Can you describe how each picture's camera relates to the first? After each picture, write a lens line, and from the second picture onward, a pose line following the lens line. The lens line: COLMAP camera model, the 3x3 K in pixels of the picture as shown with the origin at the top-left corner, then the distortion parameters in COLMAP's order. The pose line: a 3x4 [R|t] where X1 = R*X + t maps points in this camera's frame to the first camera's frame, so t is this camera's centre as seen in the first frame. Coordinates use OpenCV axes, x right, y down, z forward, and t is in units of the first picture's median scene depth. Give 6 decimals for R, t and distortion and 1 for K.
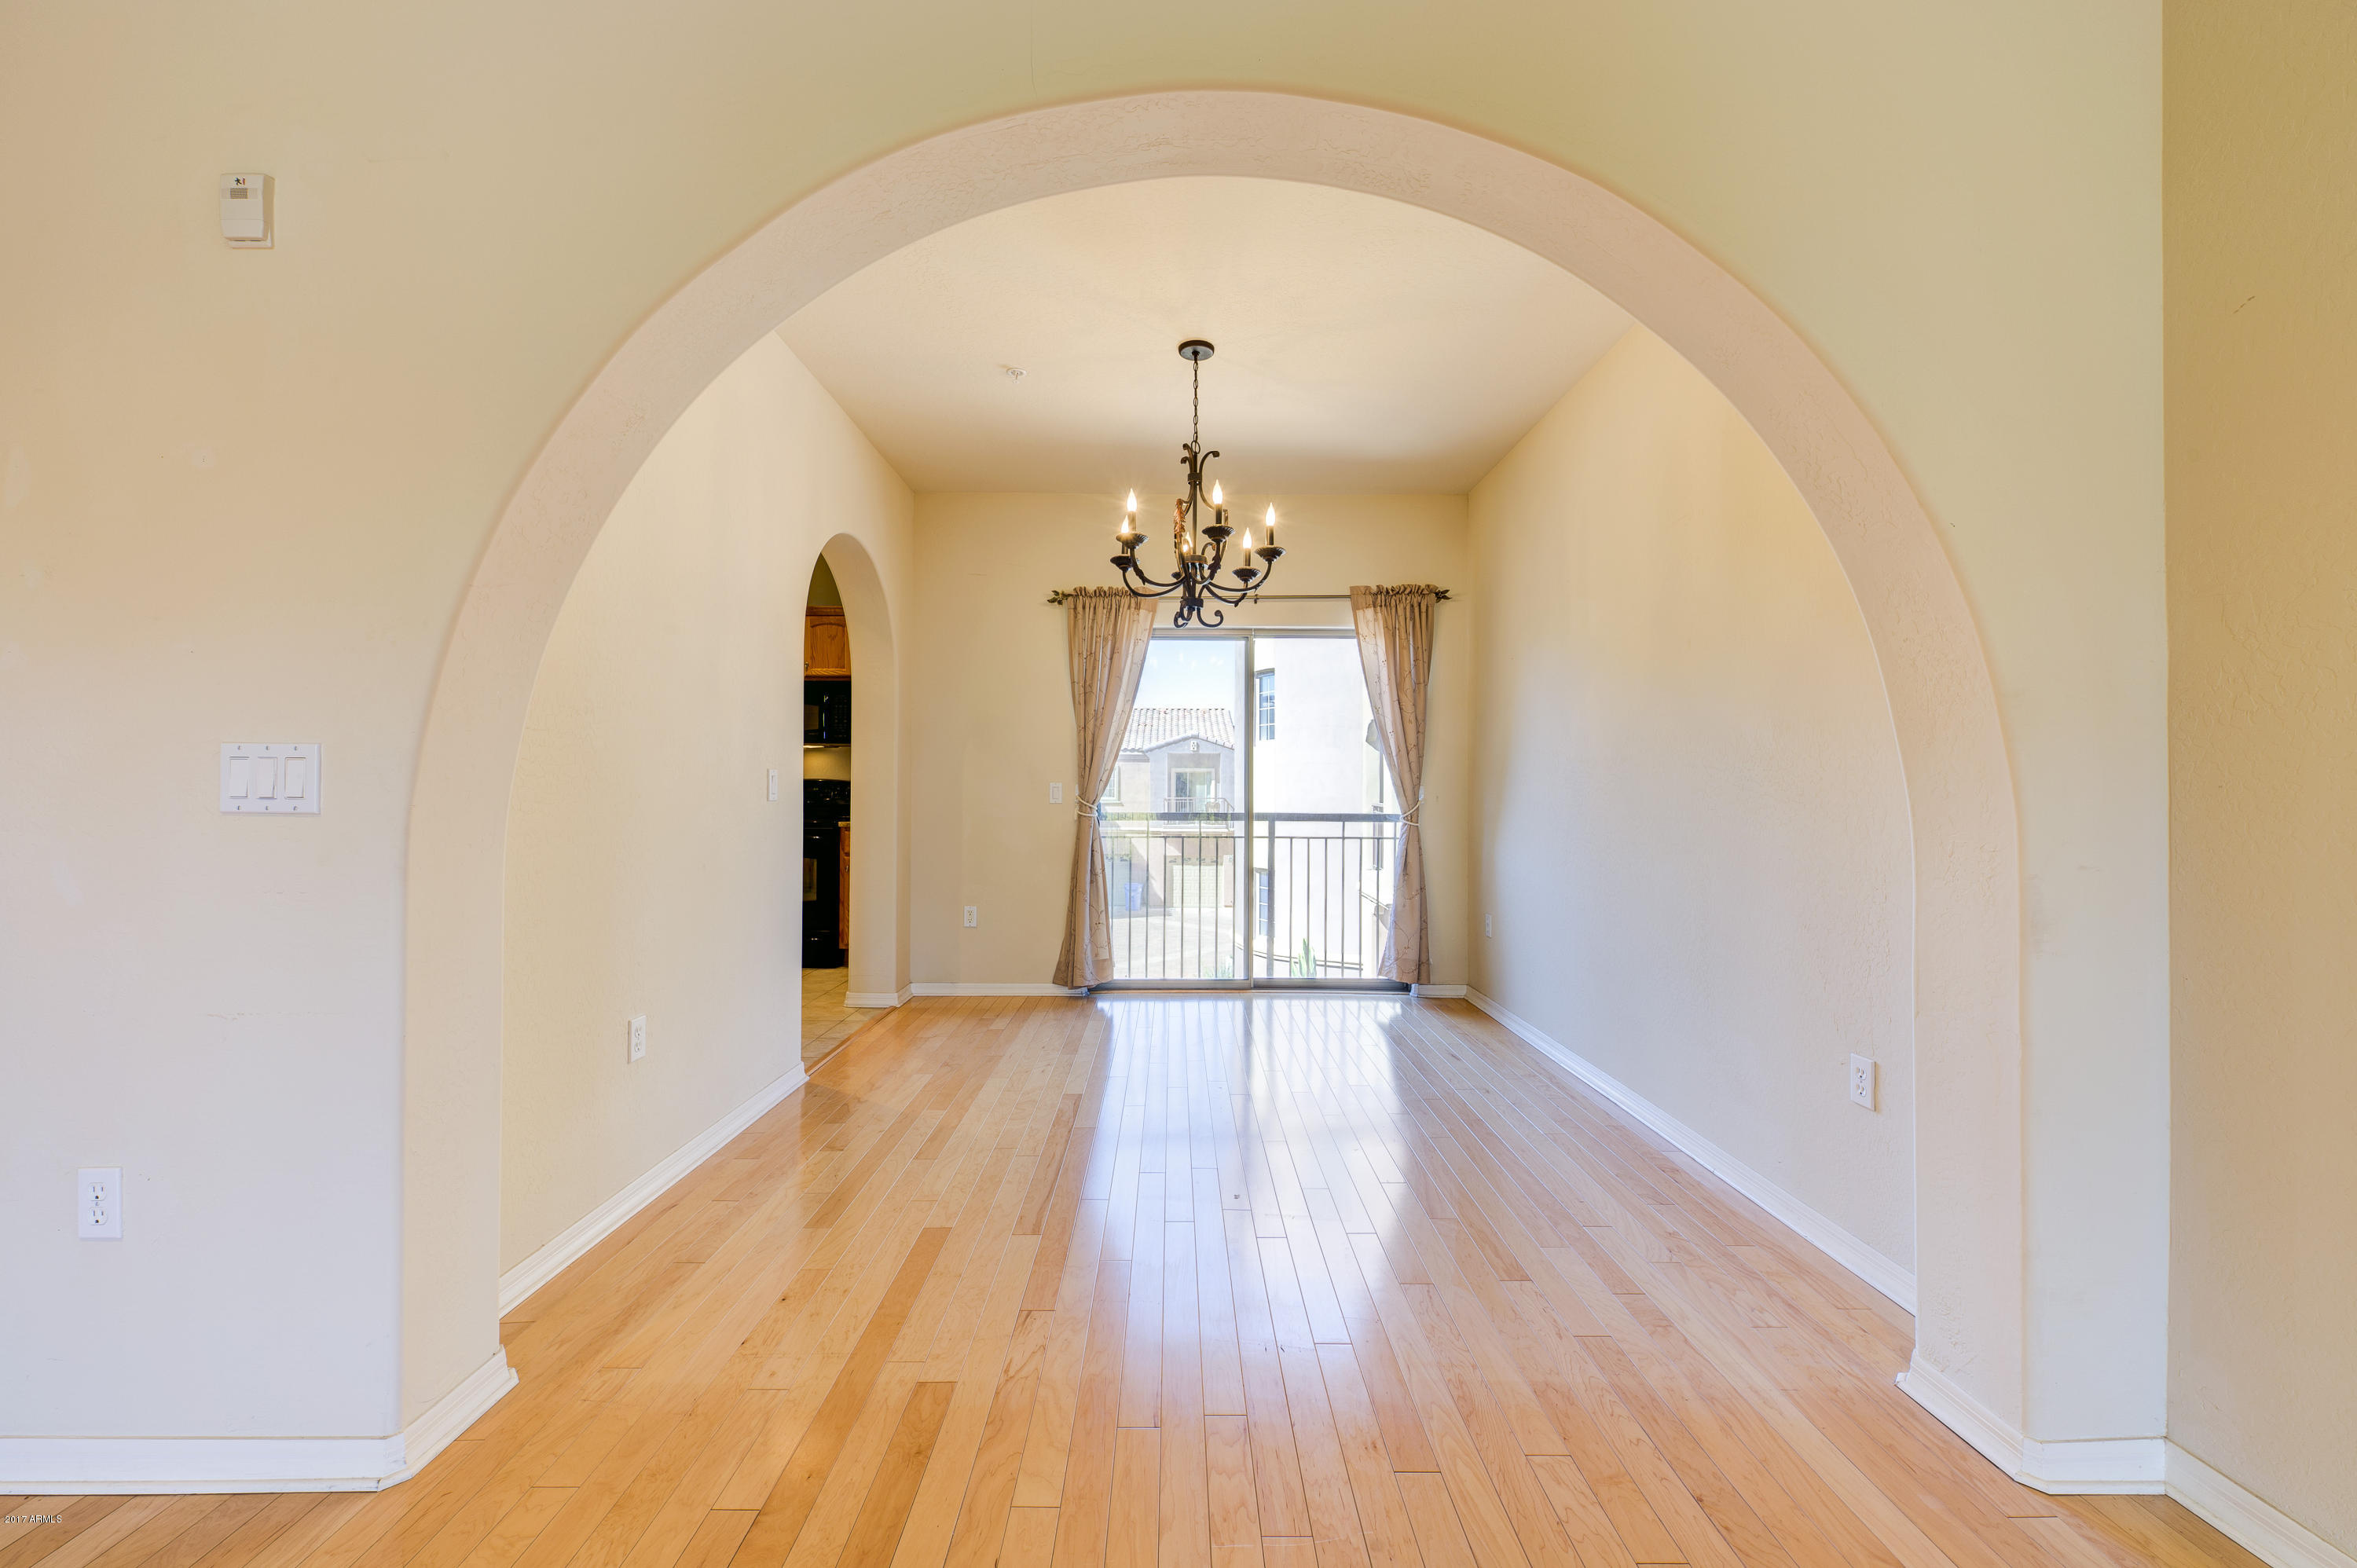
lens RADIAL K [[917.2, 0, 1177.7], [0, 917.2, 790.6], [0, 0, 1]] dist [0.000163, -0.000052]
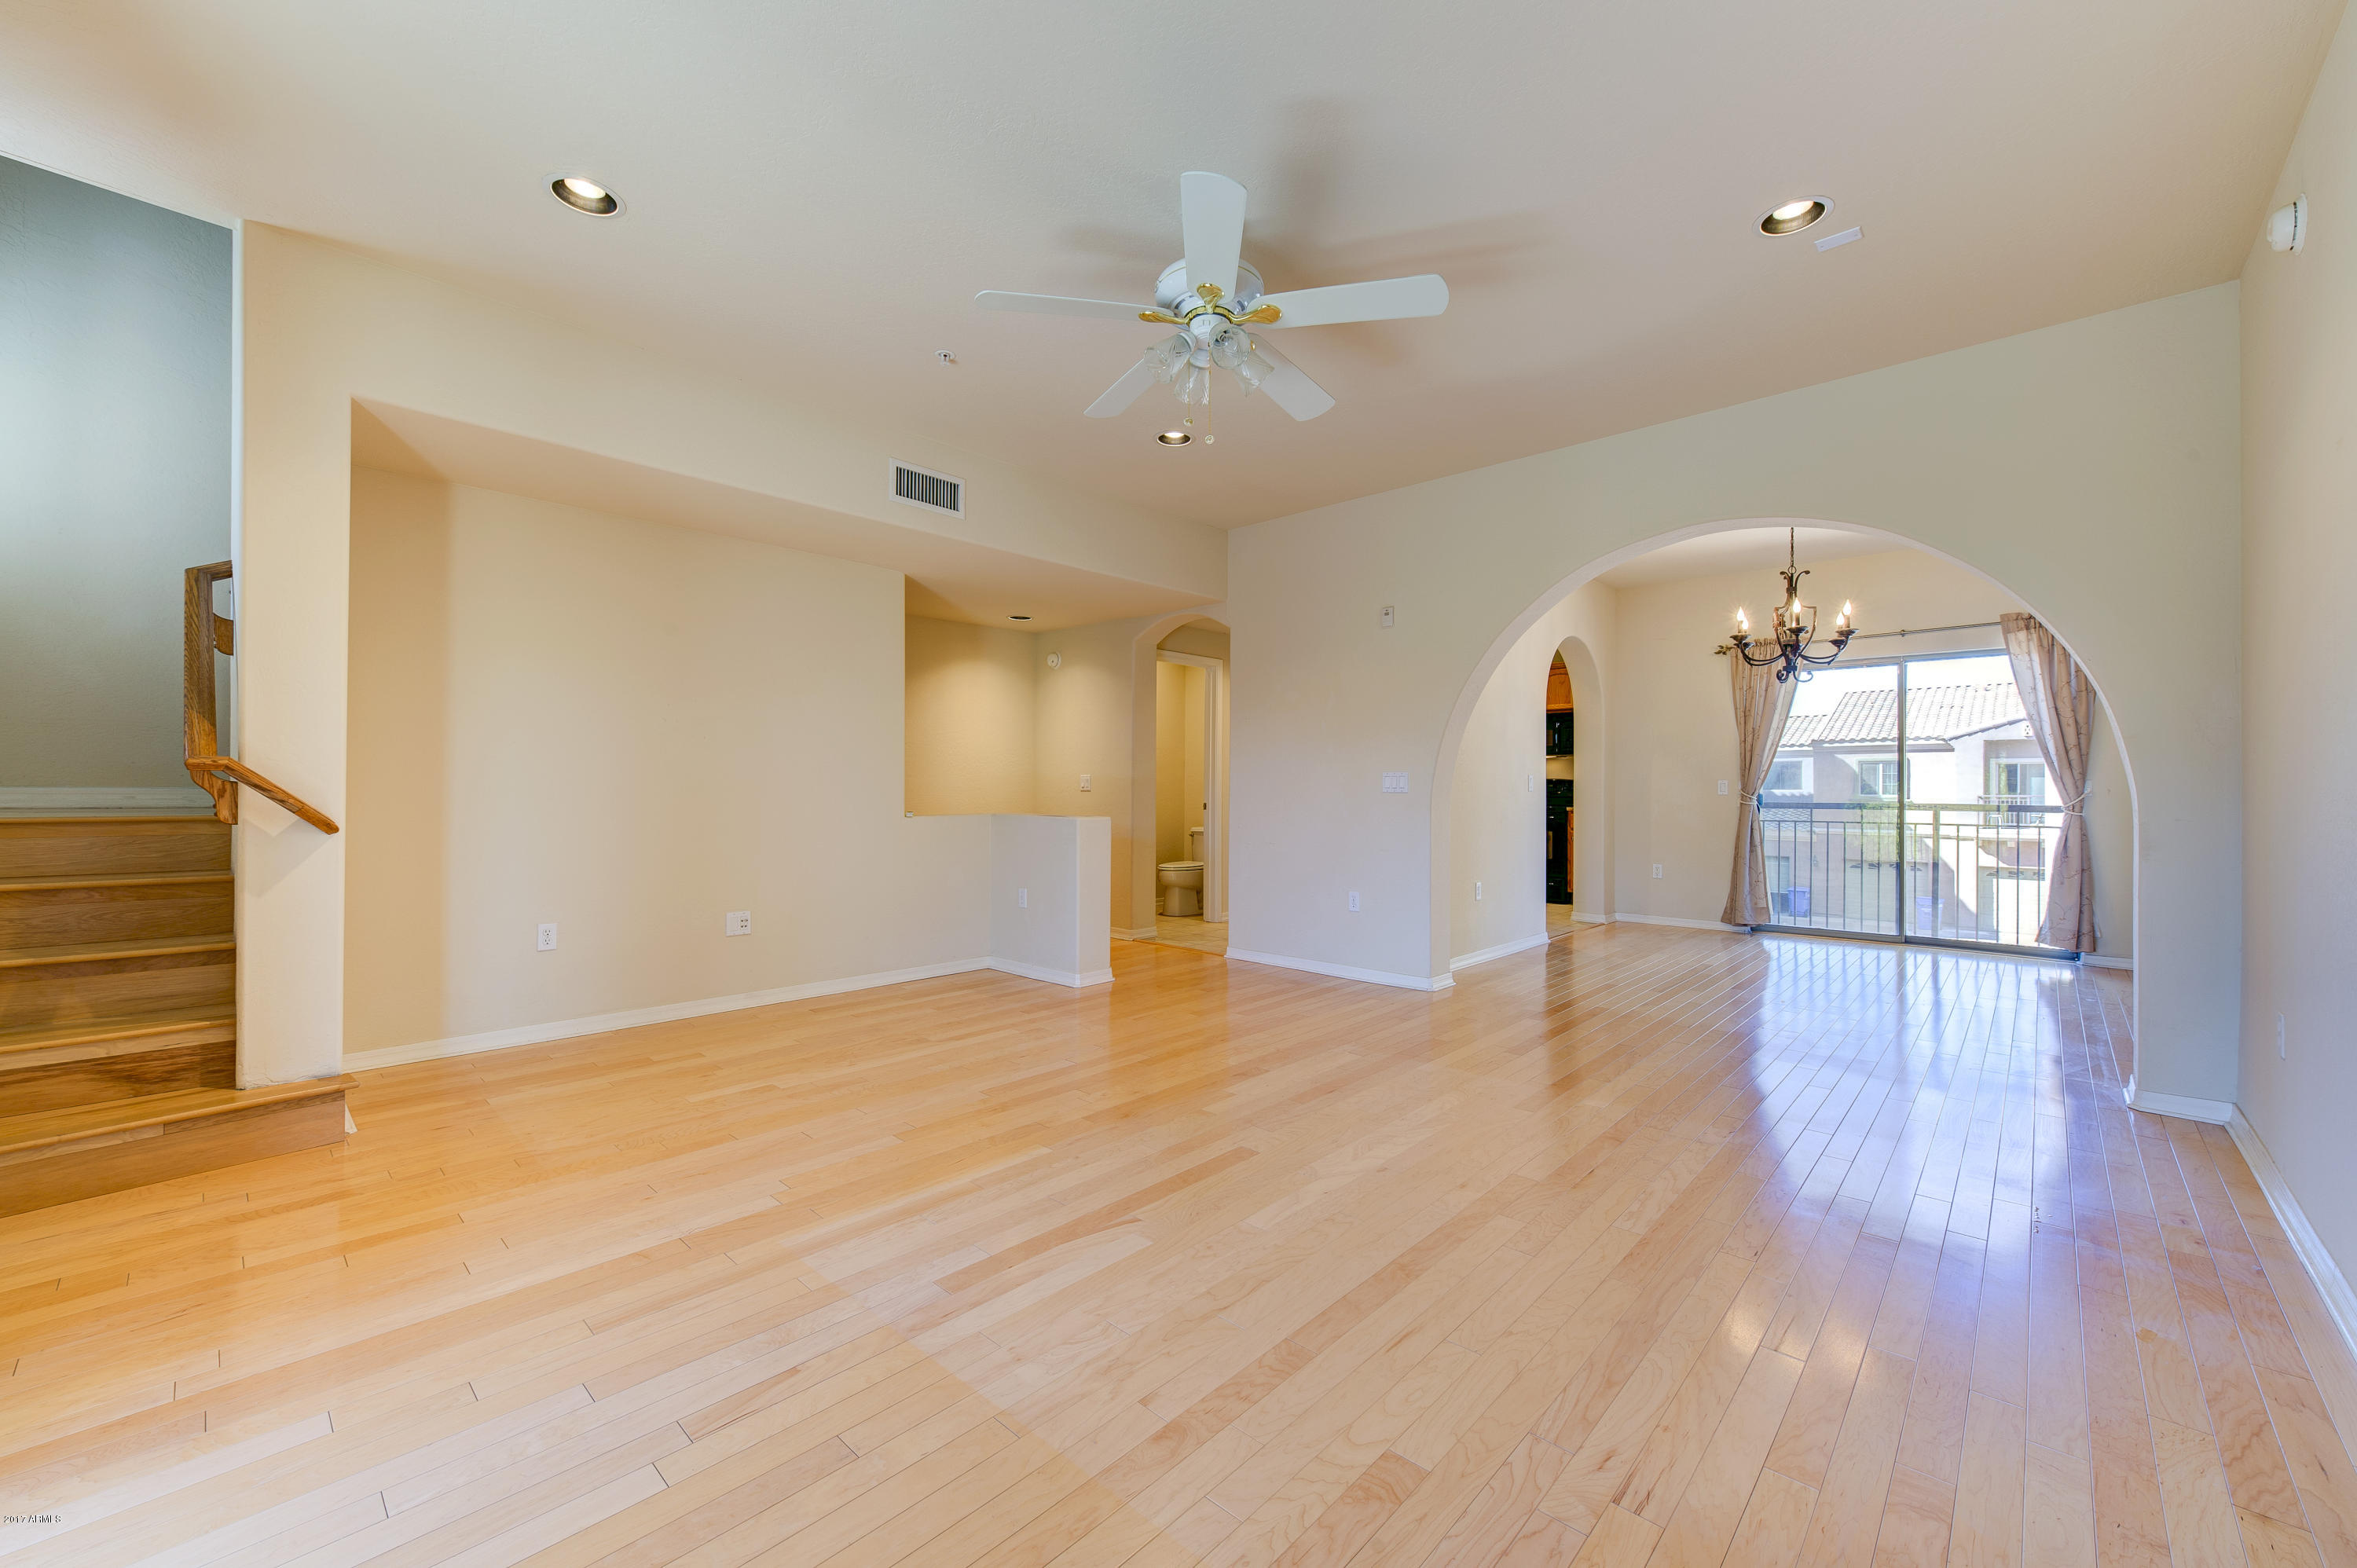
lens RADIAL K [[917.2, 0, 1177.7], [0, 917.2, 790.6], [0, 0, 1]] dist [0.000163, -0.000052]
pose [[0.723962, -0.000923, -0.689839, 0.235611], [0.002765, 0.999995, 0.001564, 0.002706], [0.689834, -0.003040, 0.723961, -0.608519]]
